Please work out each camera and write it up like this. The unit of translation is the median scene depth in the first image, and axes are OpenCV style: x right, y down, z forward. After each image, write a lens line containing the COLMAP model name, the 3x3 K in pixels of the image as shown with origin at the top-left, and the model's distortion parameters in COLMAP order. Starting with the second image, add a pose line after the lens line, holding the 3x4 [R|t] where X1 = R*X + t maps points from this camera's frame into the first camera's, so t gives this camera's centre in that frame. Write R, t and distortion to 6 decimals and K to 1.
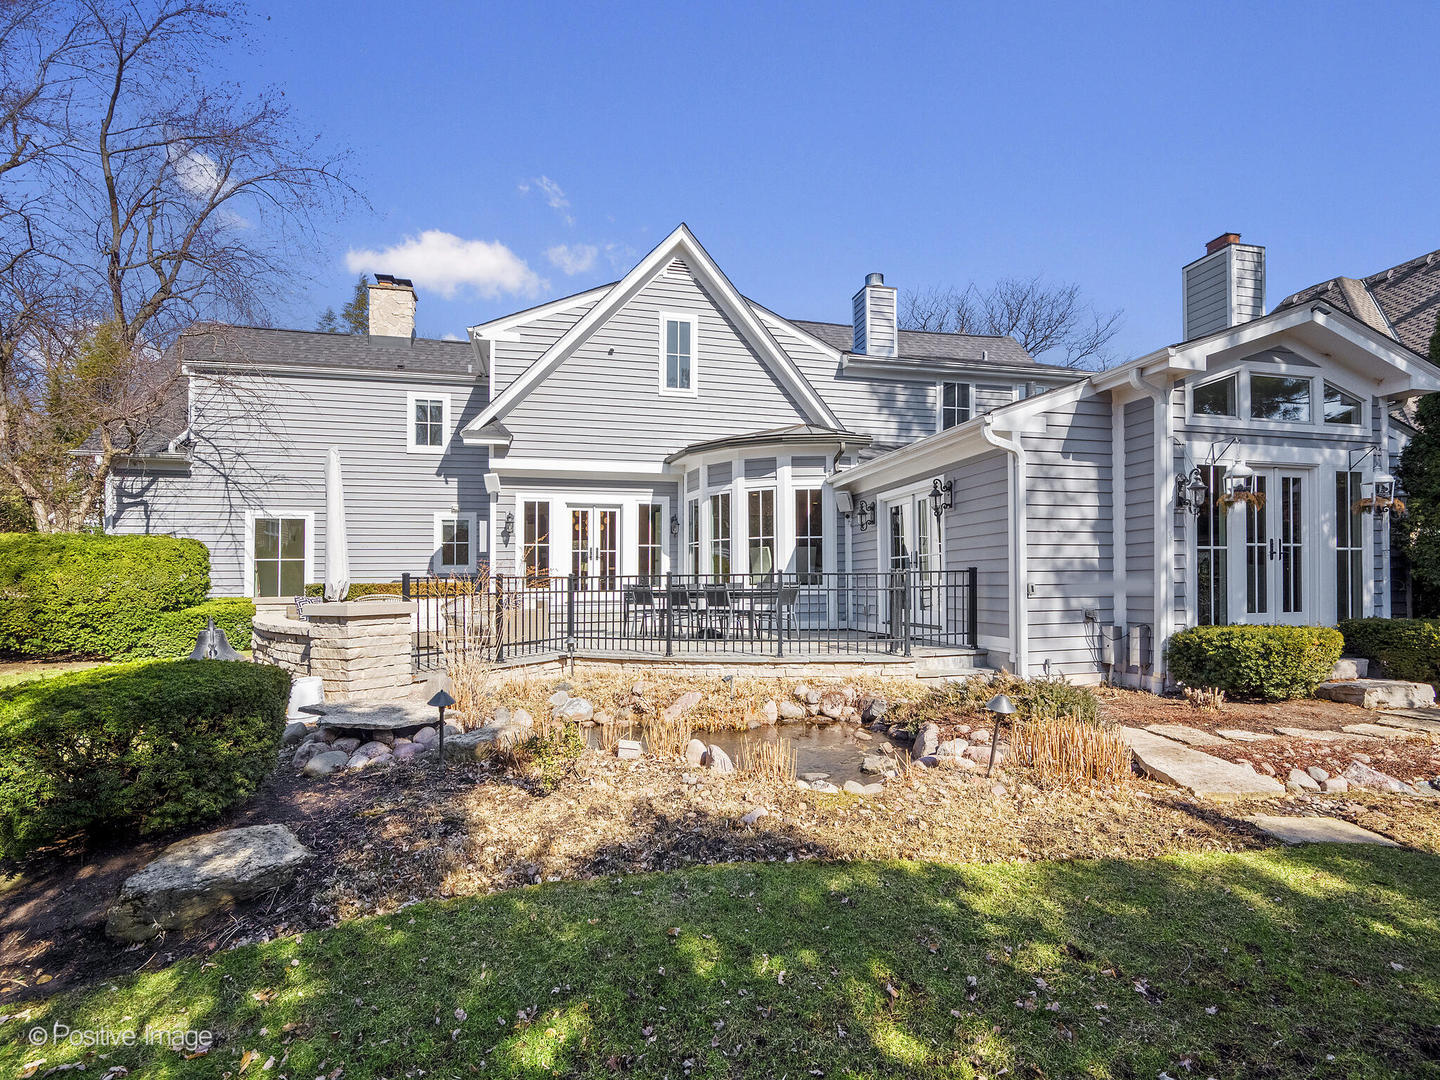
lens RADIAL K [[717.3, 0, 725.8], [0, 717.3, 580.4], [0, 0, 1]] dist [-0.001932, -0.000434]
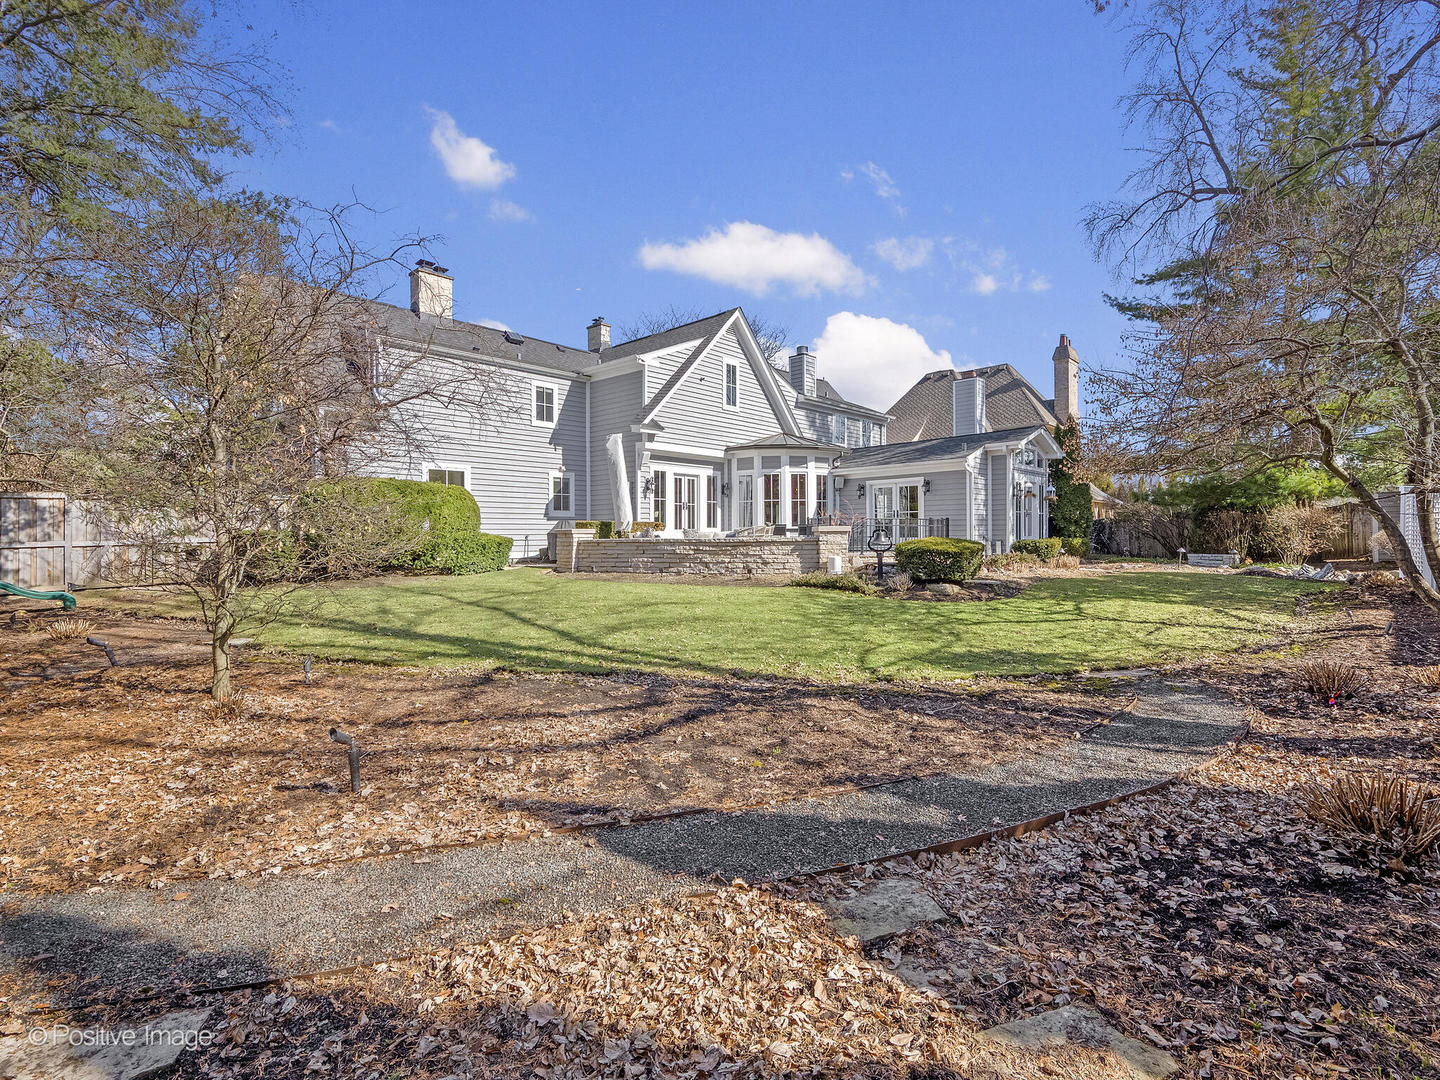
lens RADIAL K [[717.3, 0, 725.8], [0, 717.3, 580.4], [0, 0, 1]] dist [-0.001932, -0.000434]
pose [[0.825255, -0.028993, 0.564016, -0.999570], [-0.005151, 0.998253, 0.058852, 0.033684], [-0.564737, -0.051473, 0.823664, -0.359781]]
